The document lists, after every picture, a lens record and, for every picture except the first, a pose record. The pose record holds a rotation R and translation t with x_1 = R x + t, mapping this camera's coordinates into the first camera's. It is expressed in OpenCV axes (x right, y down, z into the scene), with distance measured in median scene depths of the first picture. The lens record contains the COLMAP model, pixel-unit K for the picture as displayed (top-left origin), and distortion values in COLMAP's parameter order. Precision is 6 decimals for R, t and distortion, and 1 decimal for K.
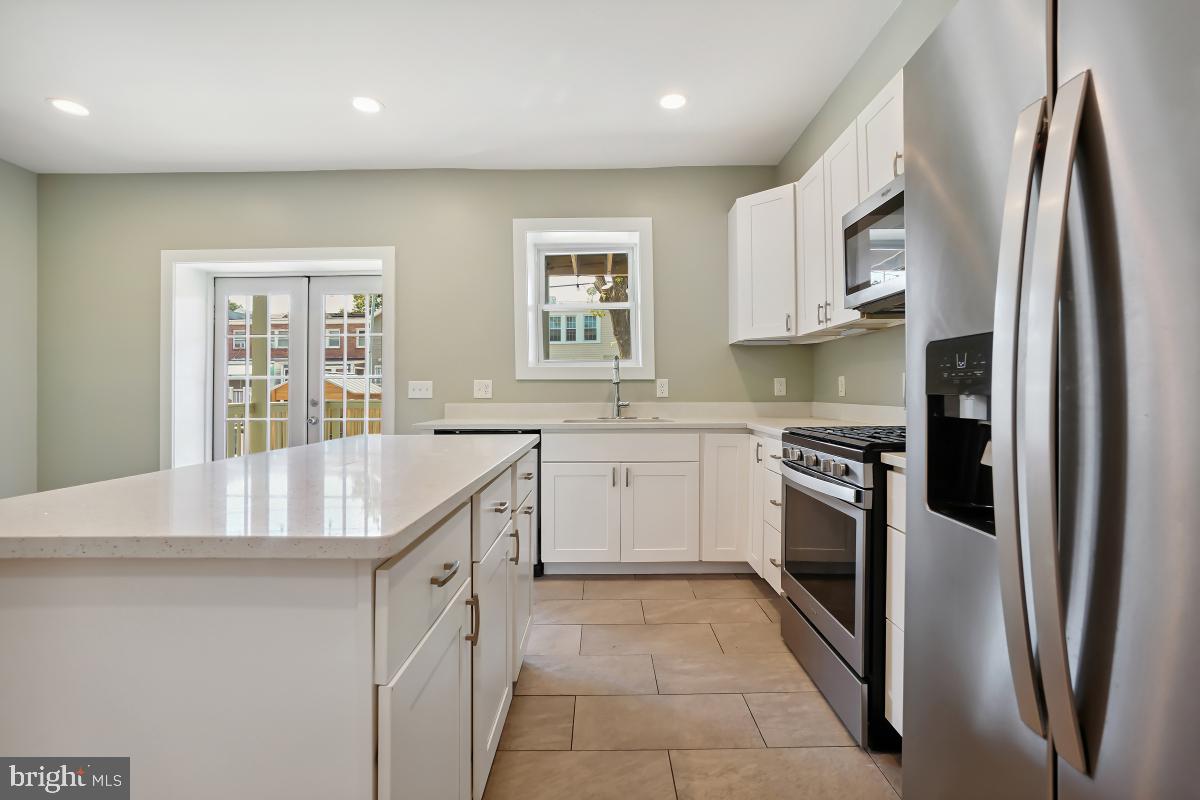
lens RADIAL K [[524.4, 0, 602.0], [0, 524.4, 393.2], [0, 0, 1]] dist [0.000888, 0.000665]
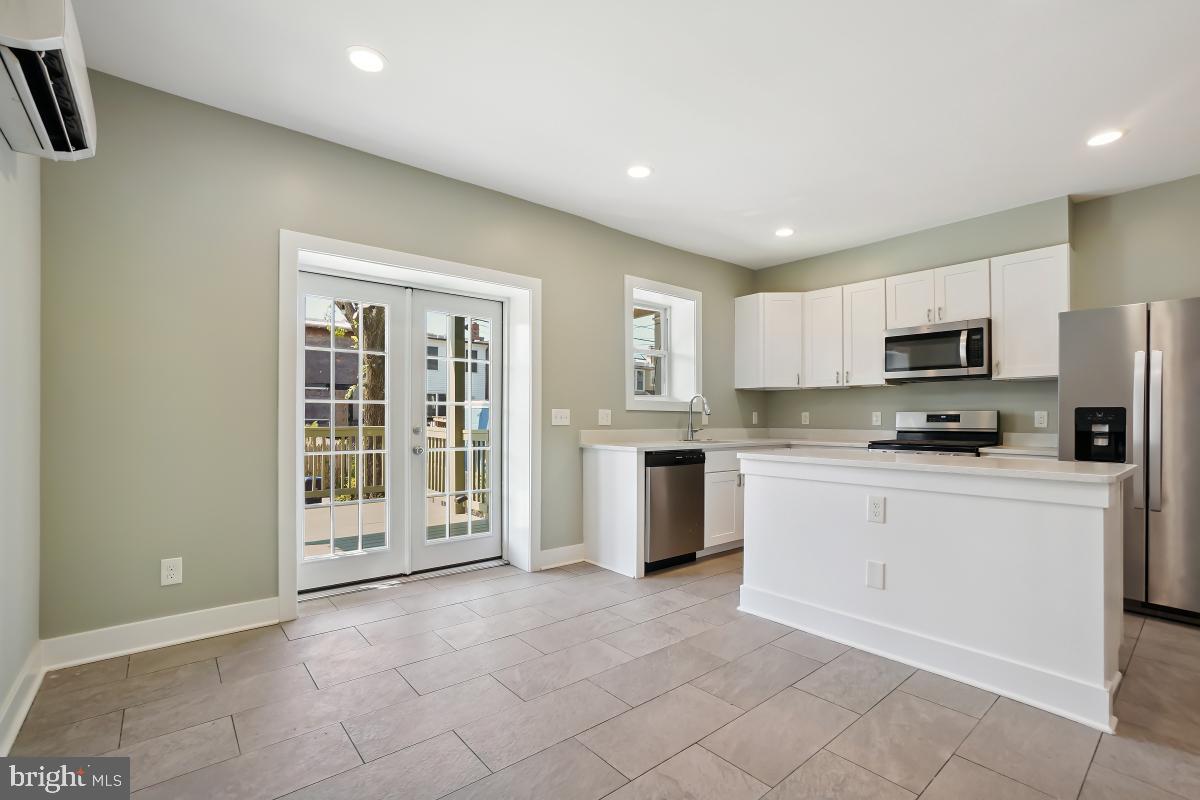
lens RADIAL K [[524.4, 0, 611.7], [0, 524.4, 411.8], [0, 0, 1]] dist [0.000888, 0.000665]
pose [[0.753077, 0.016675, 0.657721, -0.971367], [-0.007108, 0.999827, -0.017210, -0.001004], [-0.657894, 0.008285, 0.753065, 0.127407]]
